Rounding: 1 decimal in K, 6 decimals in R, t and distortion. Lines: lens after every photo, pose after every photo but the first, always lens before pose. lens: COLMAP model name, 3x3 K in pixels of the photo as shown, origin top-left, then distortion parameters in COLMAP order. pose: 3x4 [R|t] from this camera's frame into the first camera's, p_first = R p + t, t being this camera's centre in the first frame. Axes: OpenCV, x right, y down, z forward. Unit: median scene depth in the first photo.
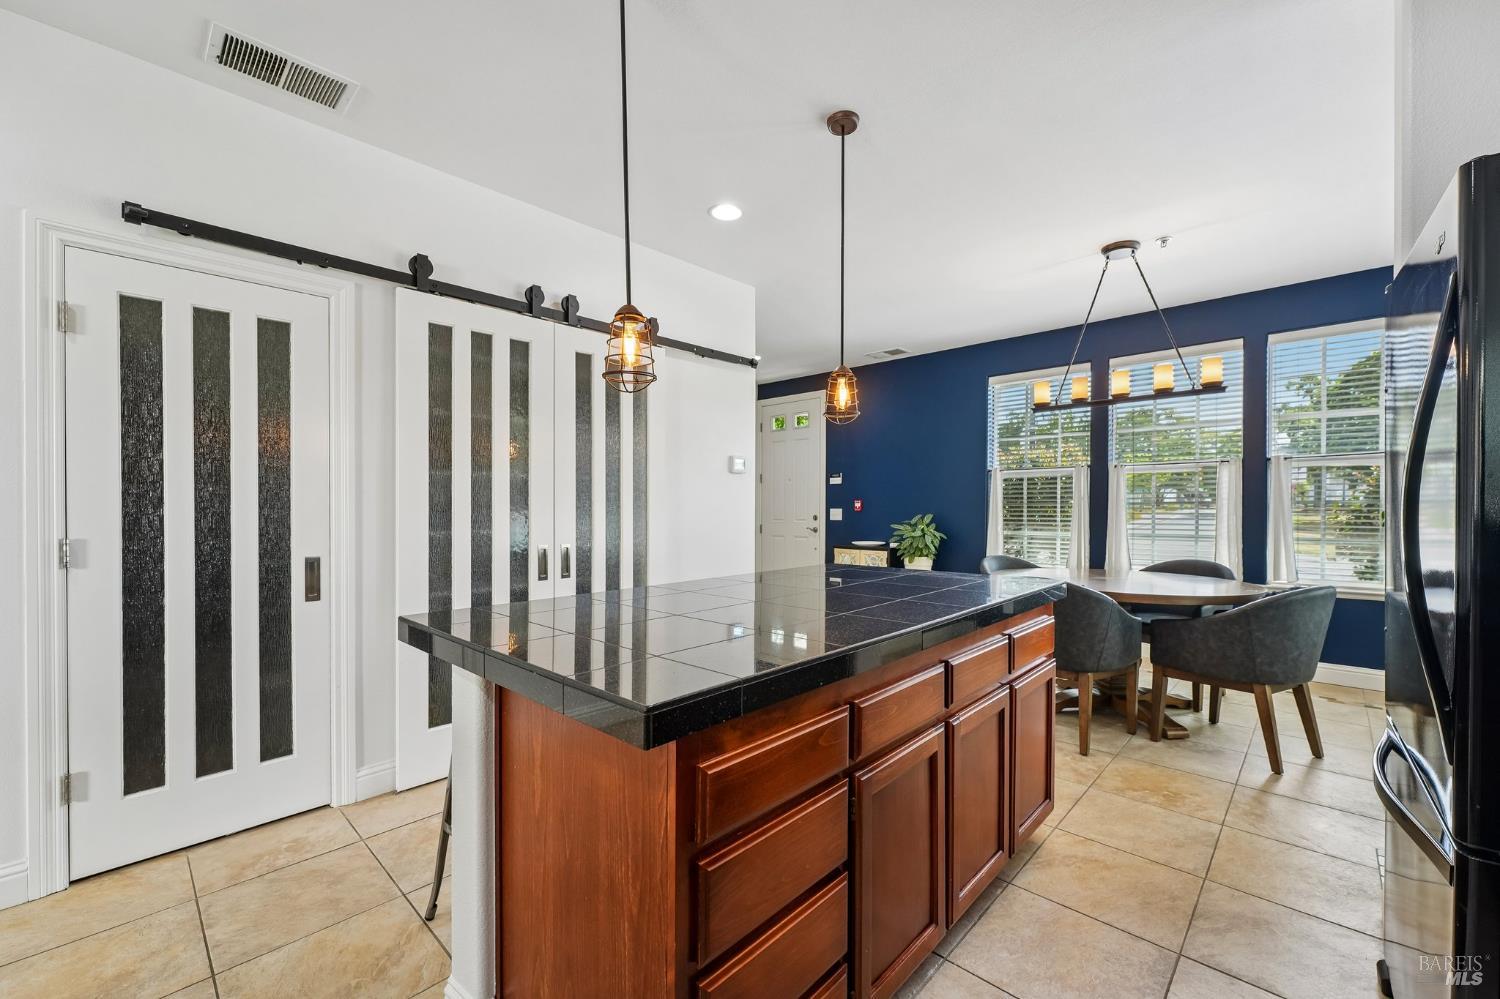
lens RADIAL K [[612.9, 0, 739.4], [0, 612.9, 520.3], [0, 0, 1]] dist [0.001264, -0.001040]
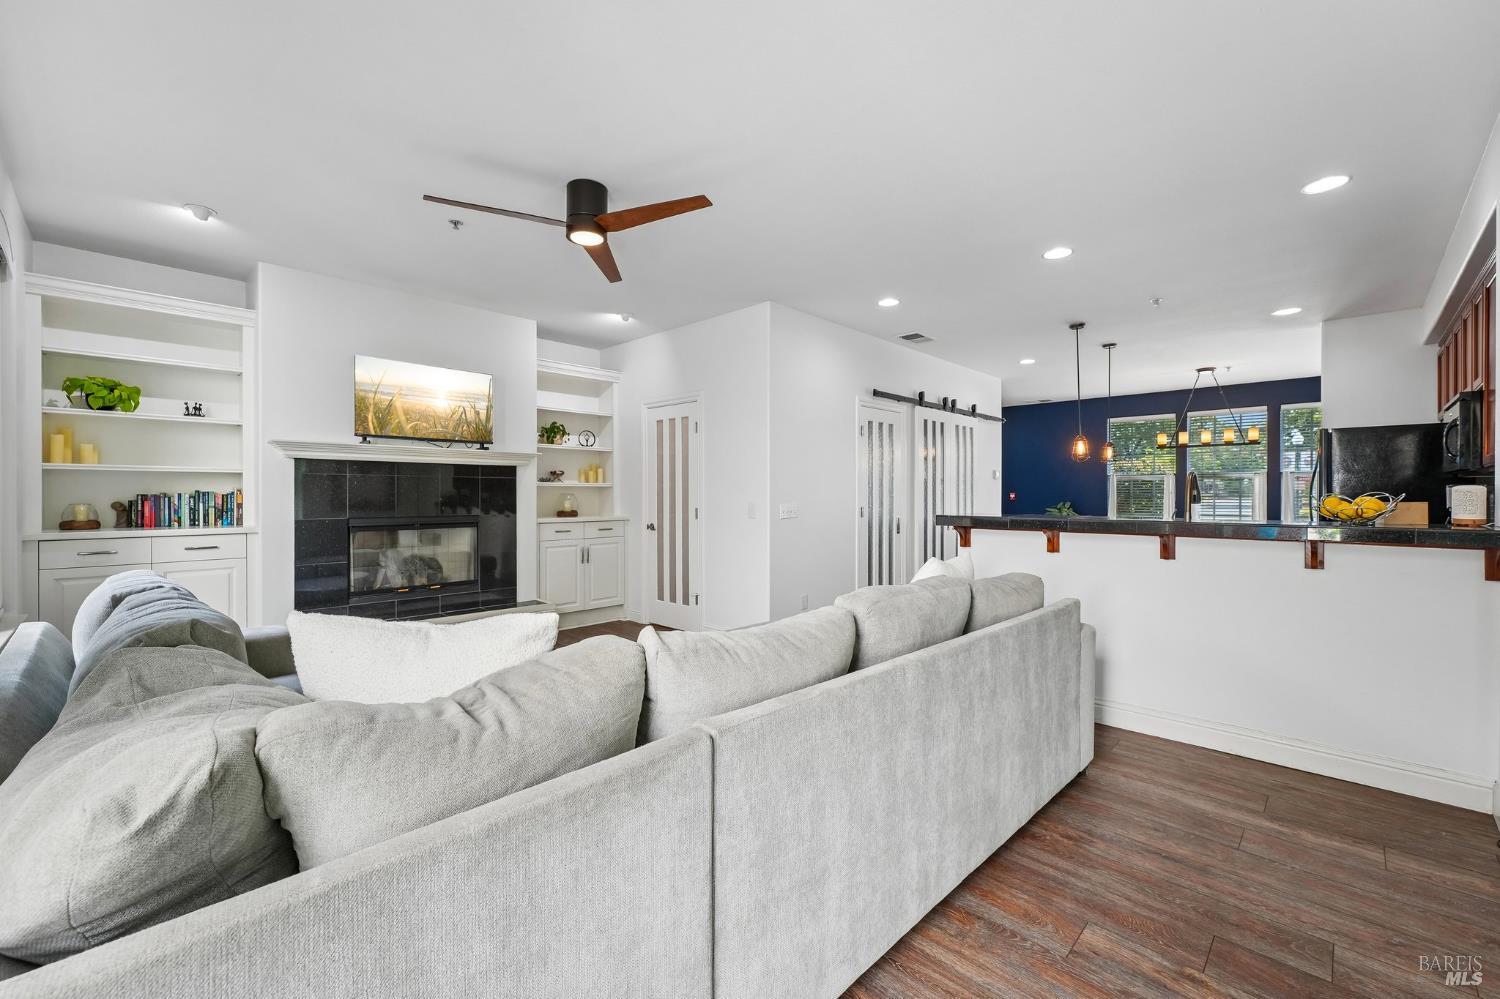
lens RADIAL K [[612.9, 0, 738.8], [0, 612.9, 503.2], [0, 0, 1]] dist [0.001264, -0.001040]
pose [[0.999813, 0.008174, -0.017534, -1.413045], [-0.008336, 0.999923, -0.009159, 0.040110], [0.017458, 0.009303, 0.999804, -1.674562]]
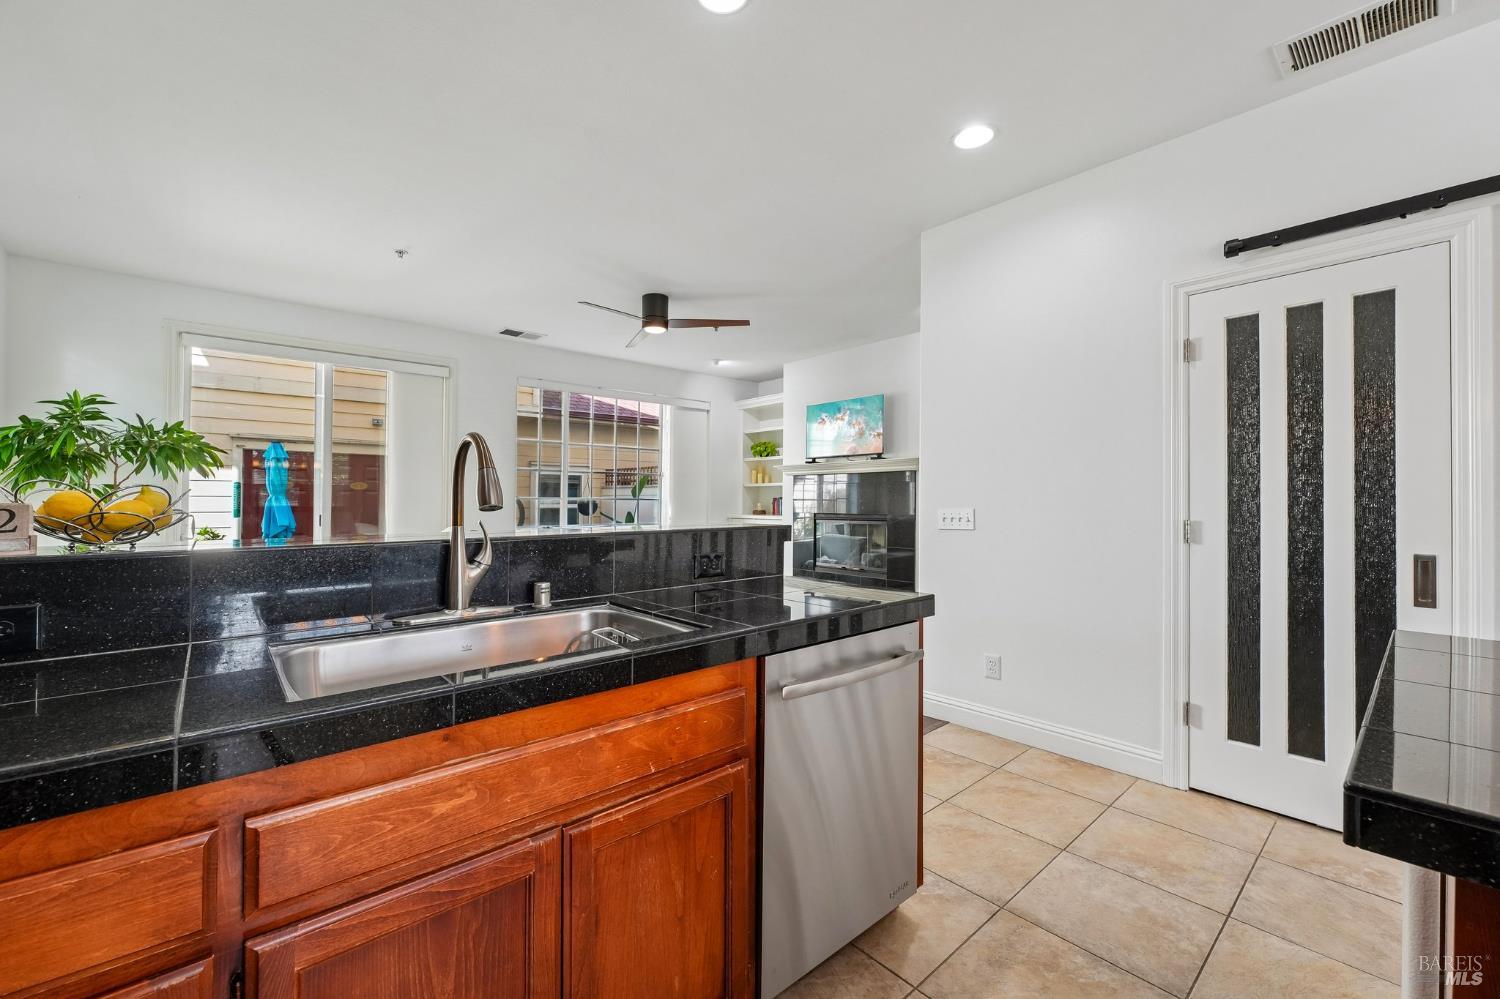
lens RADIAL K [[612.9, 0, 748.0], [0, 612.9, 495.3], [0, 0, 1]] dist [0.001264, -0.001040]
pose [[-0.078765, 0.000197, -0.996893, 0.240712], [-0.019937, 0.999800, 0.001773, -0.005950], [0.996694, 0.020015, -0.078745, 0.151184]]
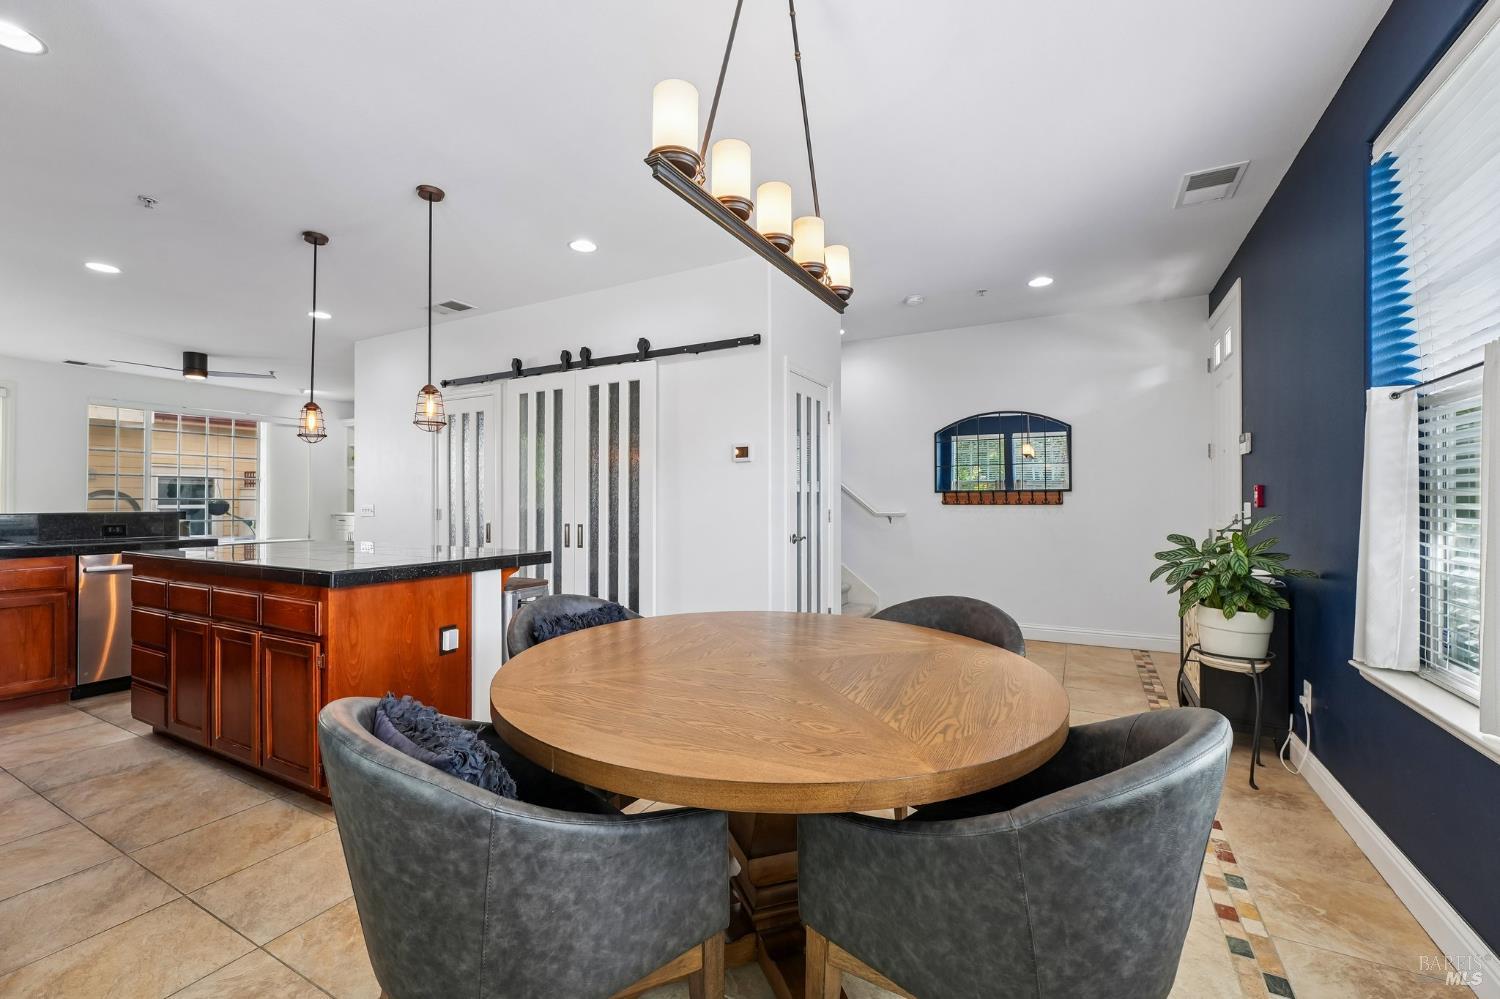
lens RADIAL K [[612.9, 0, 736.5], [0, 612.9, 498.8], [0, 0, 1]] dist [0.001264, -0.001040]
pose [[0.263982, 0.001784, -0.964526, 1.665590], [-0.024126, 0.999698, -0.004754, -0.028777], [0.964226, 0.024525, 0.263945, 1.373044]]
